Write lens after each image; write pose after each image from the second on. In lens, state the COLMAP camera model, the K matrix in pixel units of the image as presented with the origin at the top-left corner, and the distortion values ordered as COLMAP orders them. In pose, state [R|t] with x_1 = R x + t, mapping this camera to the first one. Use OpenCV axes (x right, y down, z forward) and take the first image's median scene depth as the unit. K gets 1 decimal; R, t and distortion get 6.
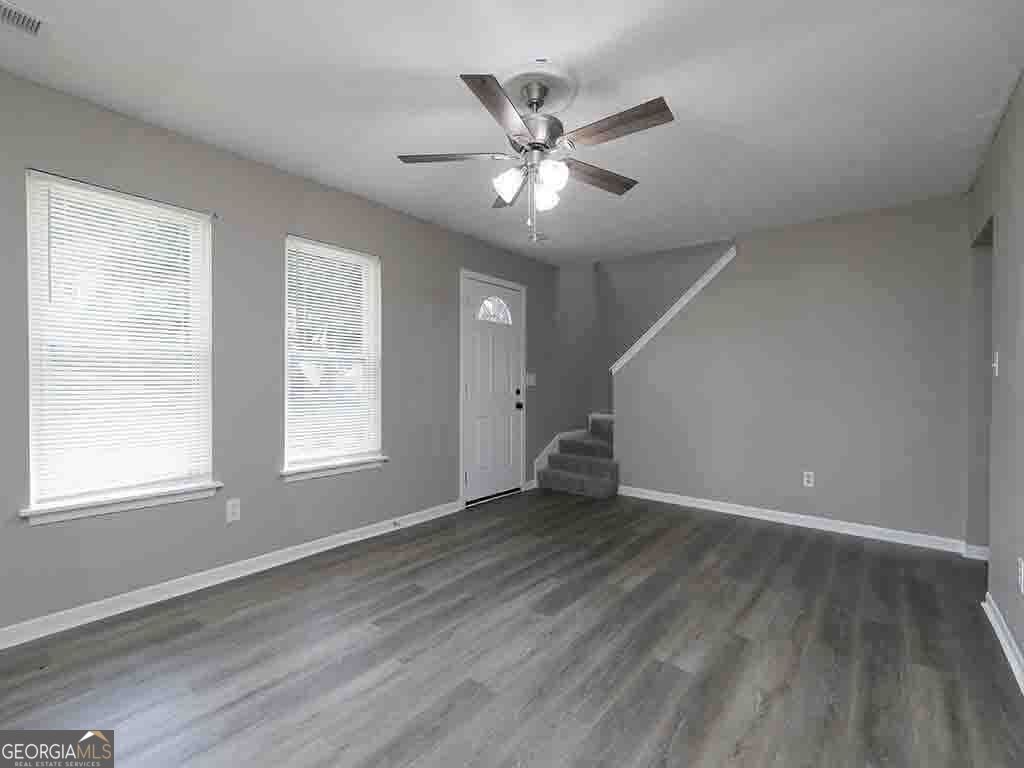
lens RADIAL K [[481.9, 0, 501.4], [0, 481.9, 382.2], [0, 0, 1]] dist [0.020820, -0.001483]
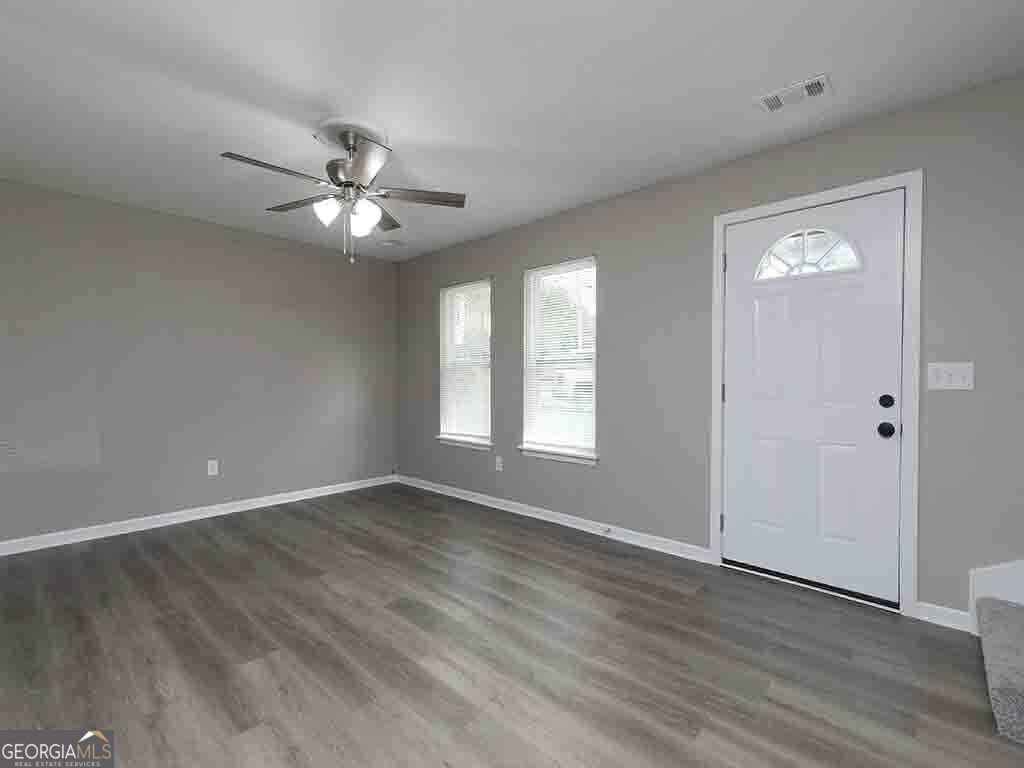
lens RADIAL K [[481.9, 0, 523.4], [0, 481.9, 377.5], [0, 0, 1]] dist [0.020820, -0.001483]
pose [[-0.088506, -0.004676, -0.996065, 0.770107], [0.004564, 0.999977, -0.005100, -0.003614], [0.996065, -0.004997, -0.088482, 0.953039]]
